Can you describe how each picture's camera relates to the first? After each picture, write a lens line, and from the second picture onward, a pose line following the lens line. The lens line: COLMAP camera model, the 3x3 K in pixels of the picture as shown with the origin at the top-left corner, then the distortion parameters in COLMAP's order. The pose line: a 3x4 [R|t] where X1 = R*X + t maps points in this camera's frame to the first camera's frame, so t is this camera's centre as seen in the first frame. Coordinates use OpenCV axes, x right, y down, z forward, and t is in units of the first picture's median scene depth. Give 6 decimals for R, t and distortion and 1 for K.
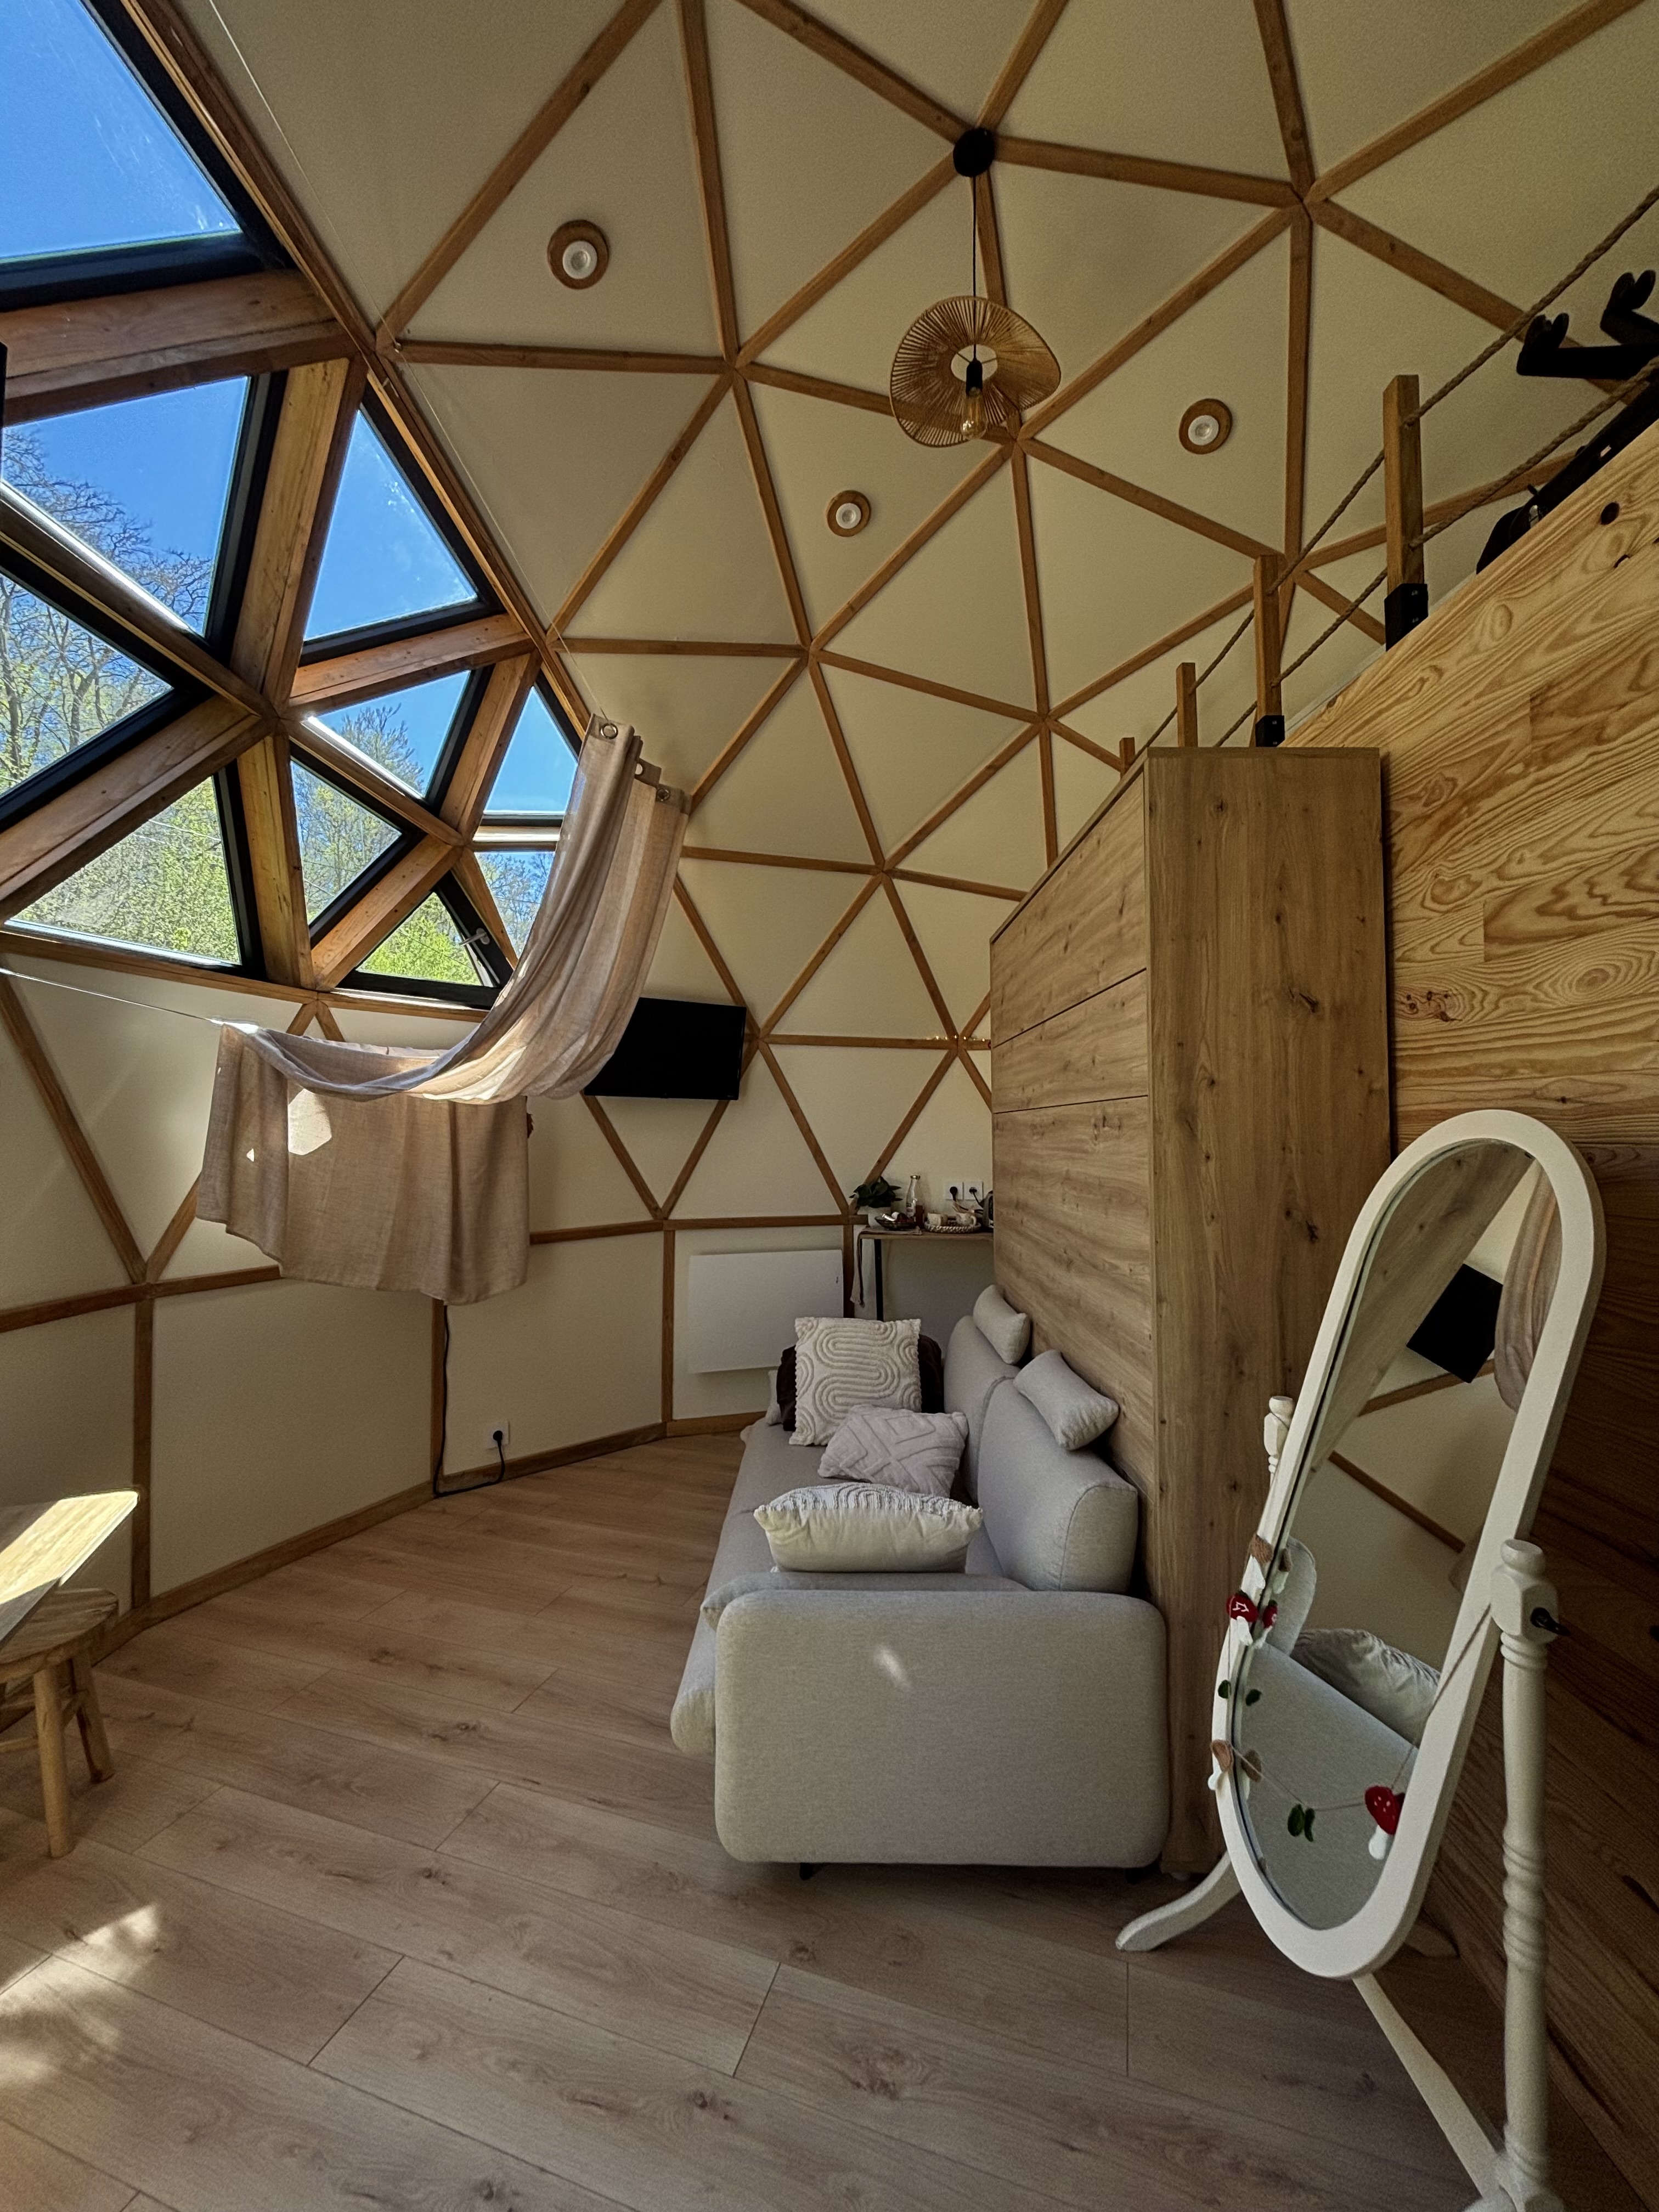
lens RADIAL K [[883.6, 0, 847.8], [0, 883.6, 1104.9], [0, 0, 1]] dist [-0.002200, -0.000008]
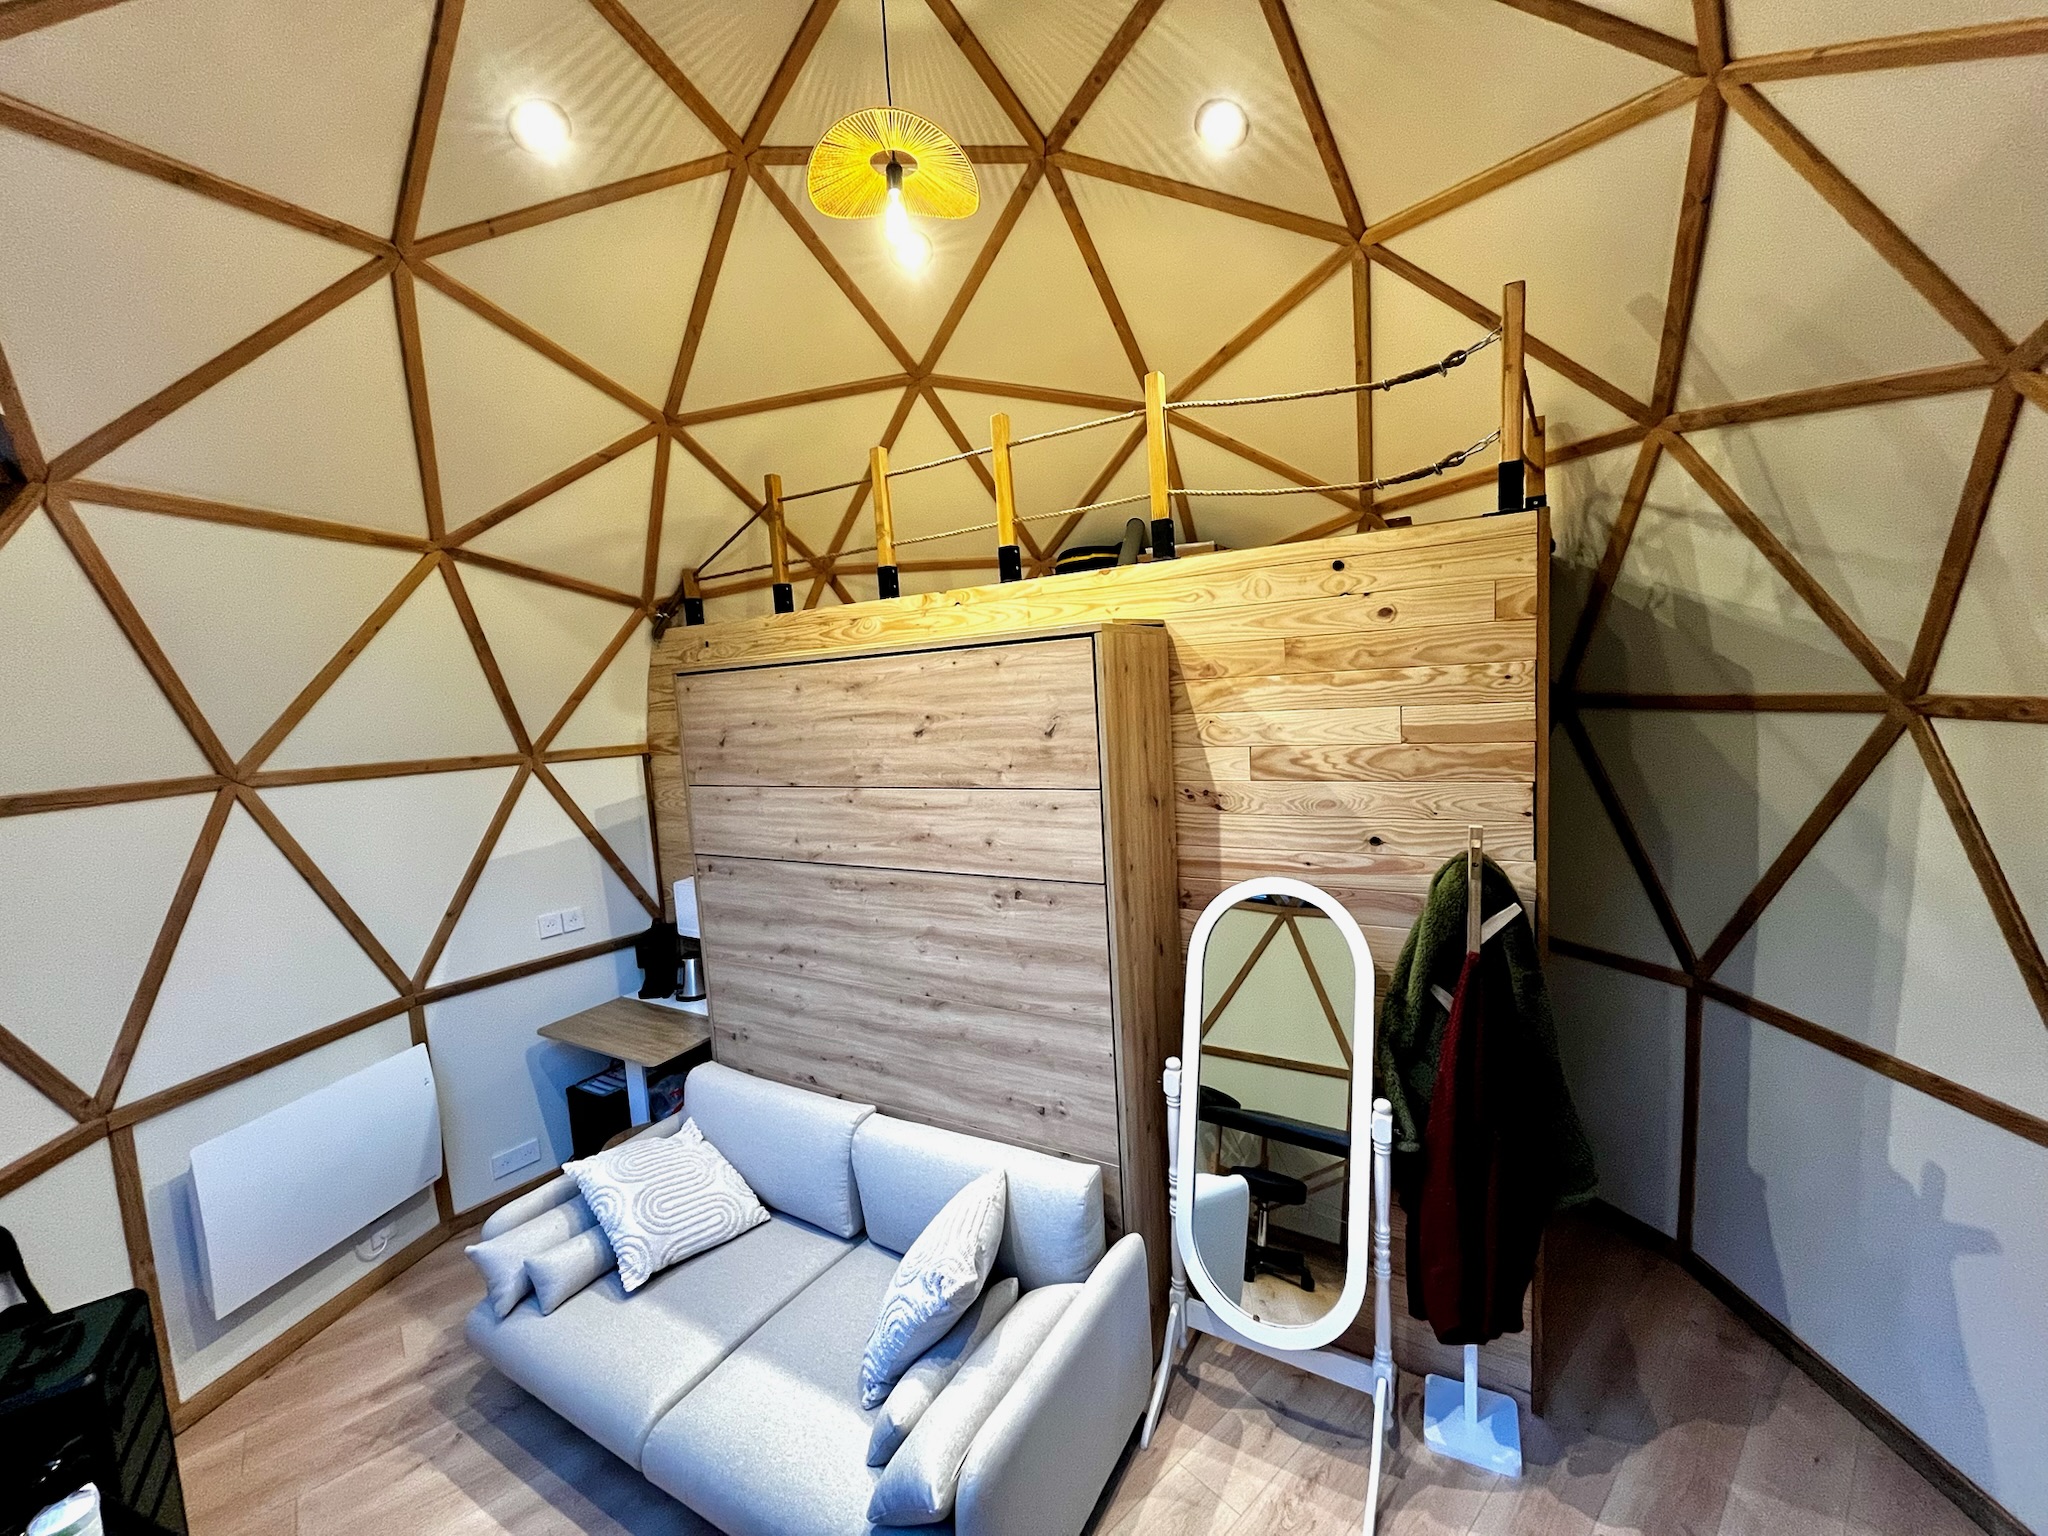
lens RADIAL K [[834.7, 0, 1024.6], [0, 834.7, 772.9], [0, 0, 1]] dist [0.000225, -0.000071]
pose [[0.533665, -0.118762, 0.837315, -0.461783], [0.038469, 0.992475, 0.116251, -0.198947], [-0.844820, -0.029828, 0.534218, 0.255619]]
